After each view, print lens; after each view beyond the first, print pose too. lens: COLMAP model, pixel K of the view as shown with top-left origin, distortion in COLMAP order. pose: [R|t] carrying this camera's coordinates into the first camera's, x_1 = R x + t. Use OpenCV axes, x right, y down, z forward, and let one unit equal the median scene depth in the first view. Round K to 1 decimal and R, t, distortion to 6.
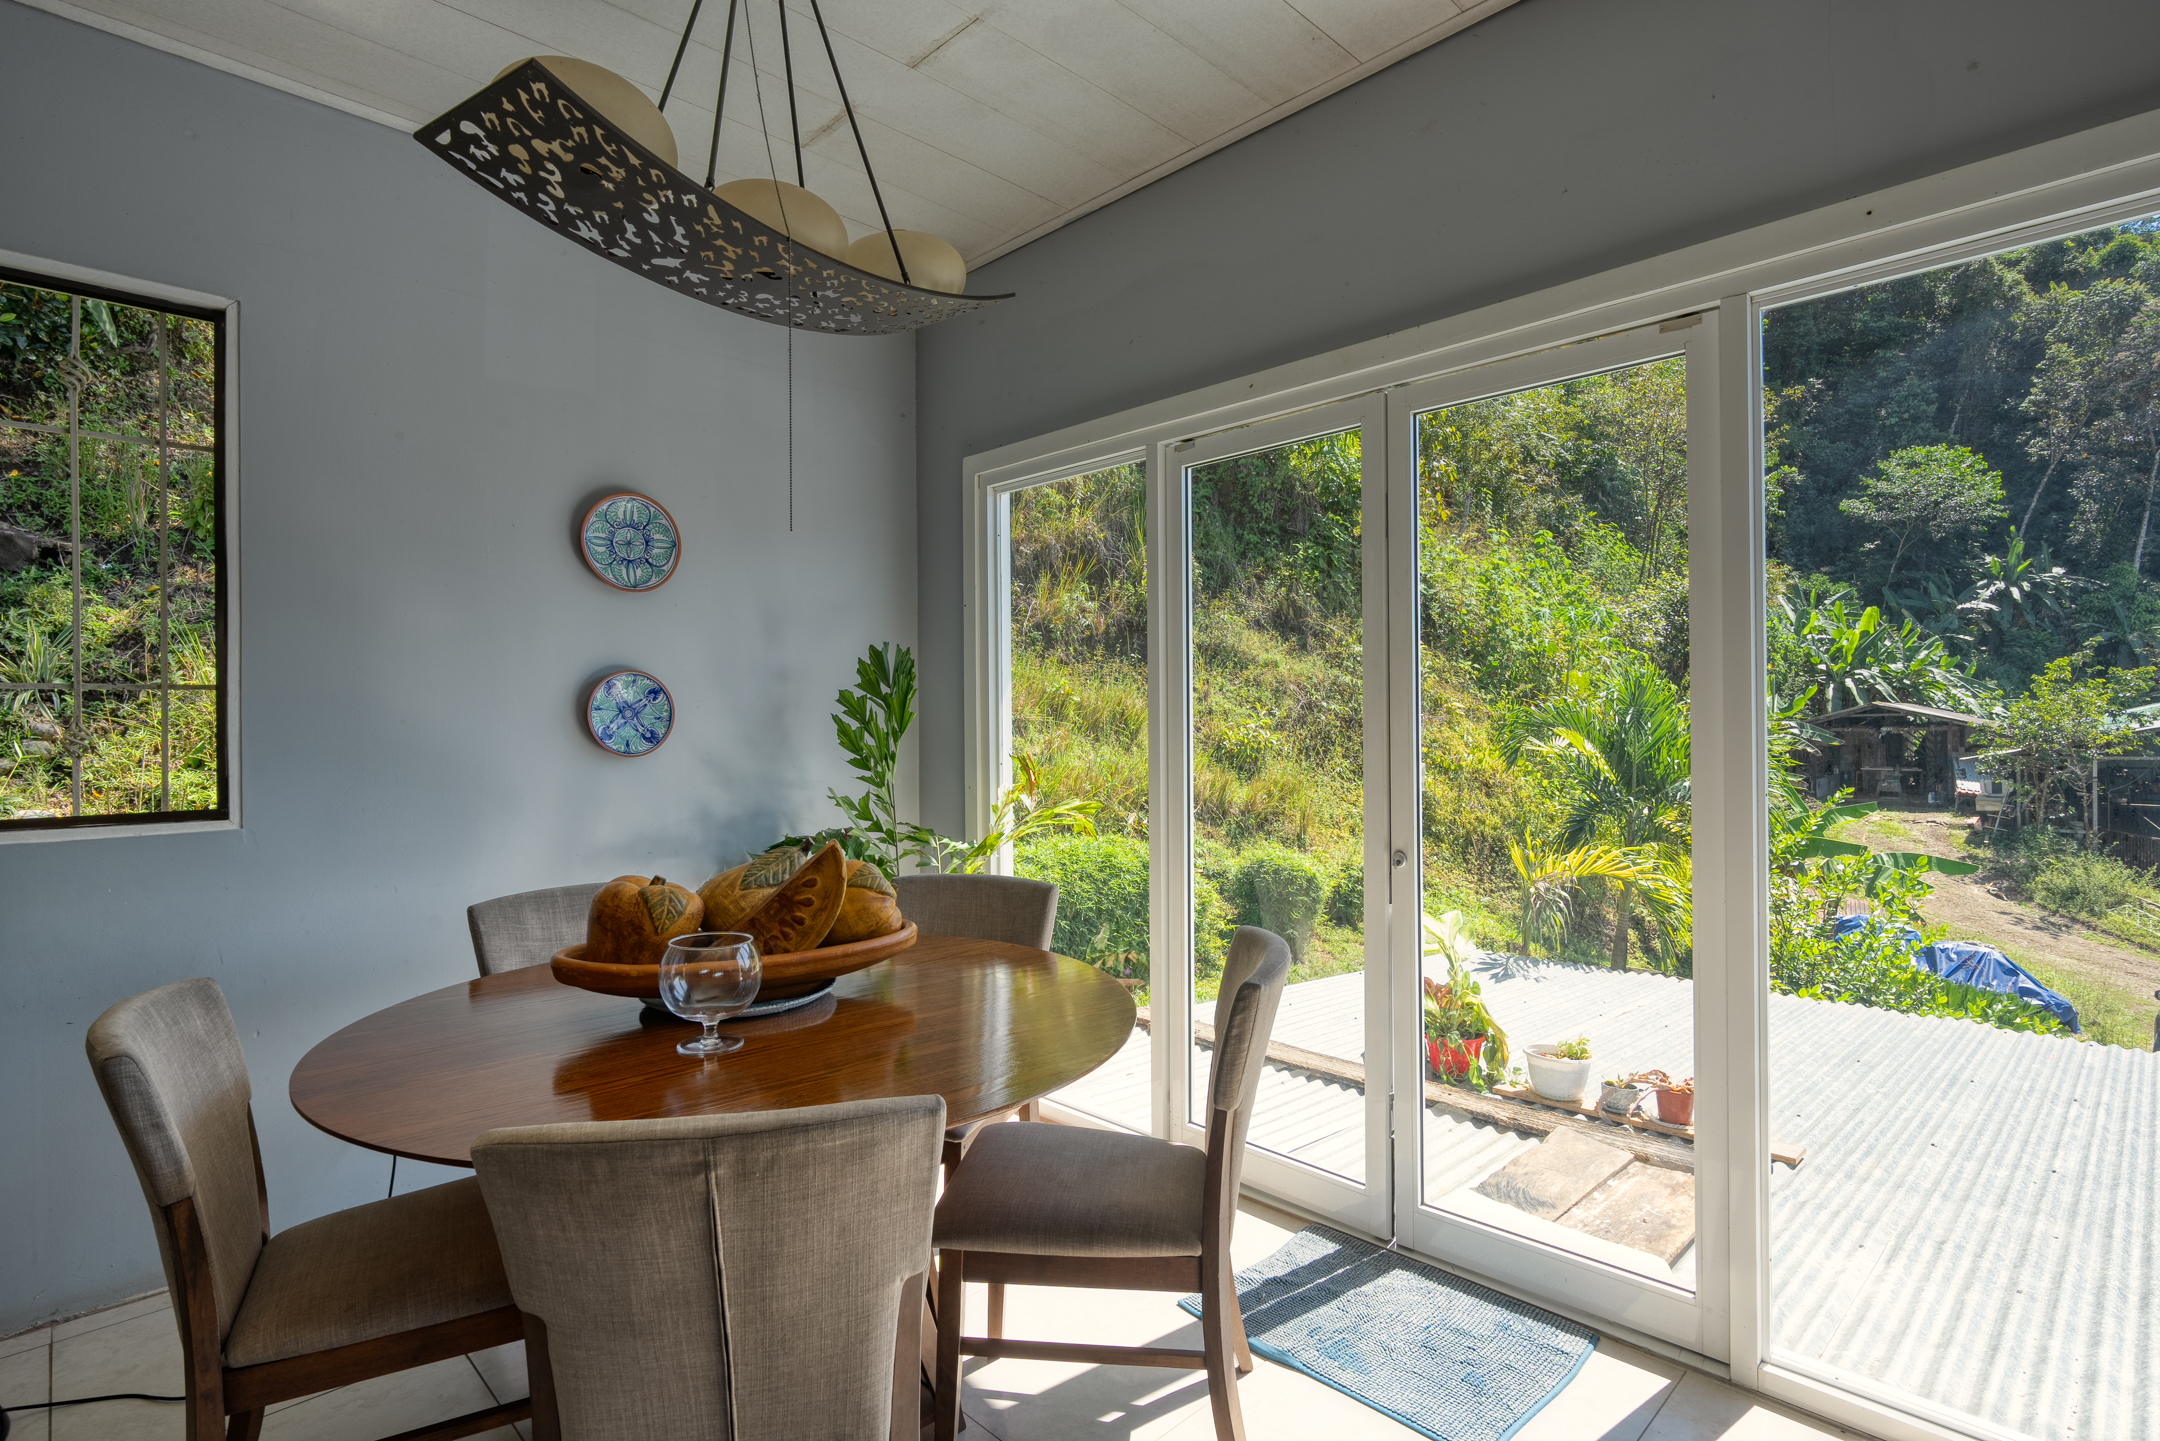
lens RADIAL K [[960.6, 0, 1005.2], [0, 960.6, 720.1], [0, 0, 1]] dist [-0.000634, 0.000232]
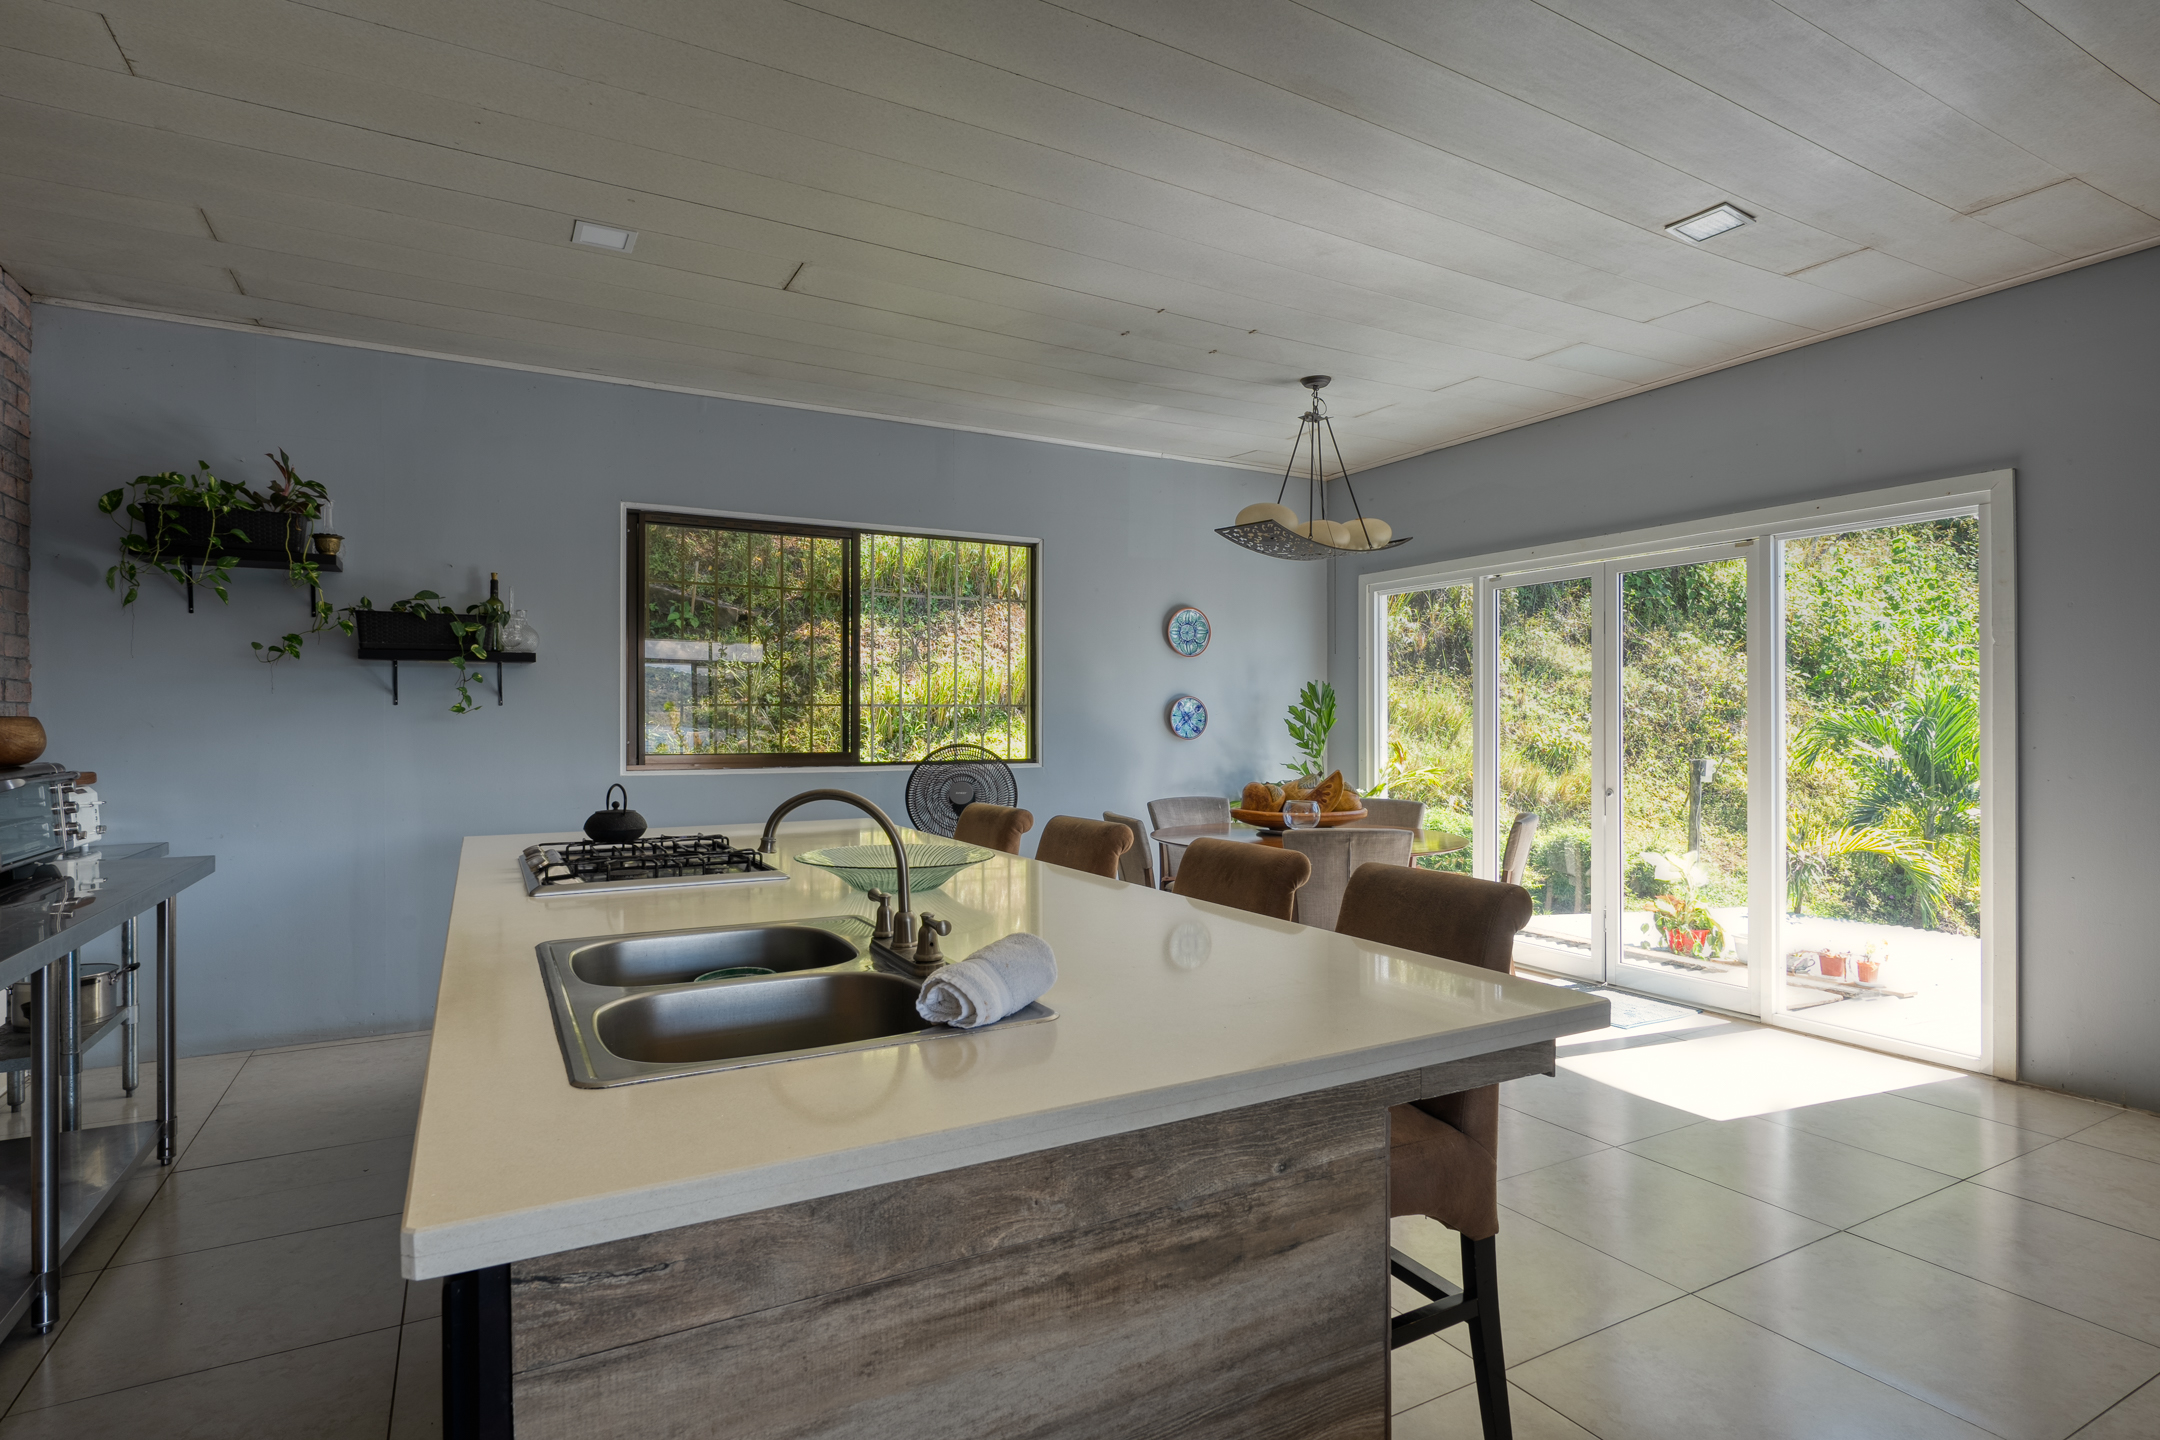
lens RADIAL K [[960.6, 0, 1005.2], [0, 960.6, 719.6], [0, 0, 1]] dist [-0.000634, 0.000232]
pose [[0.956877, 0.006911, -0.290413, -0.057560], [-0.007468, 0.999972, -0.000807, 0.000383], [0.290399, 0.002941, 0.956901, -0.338139]]
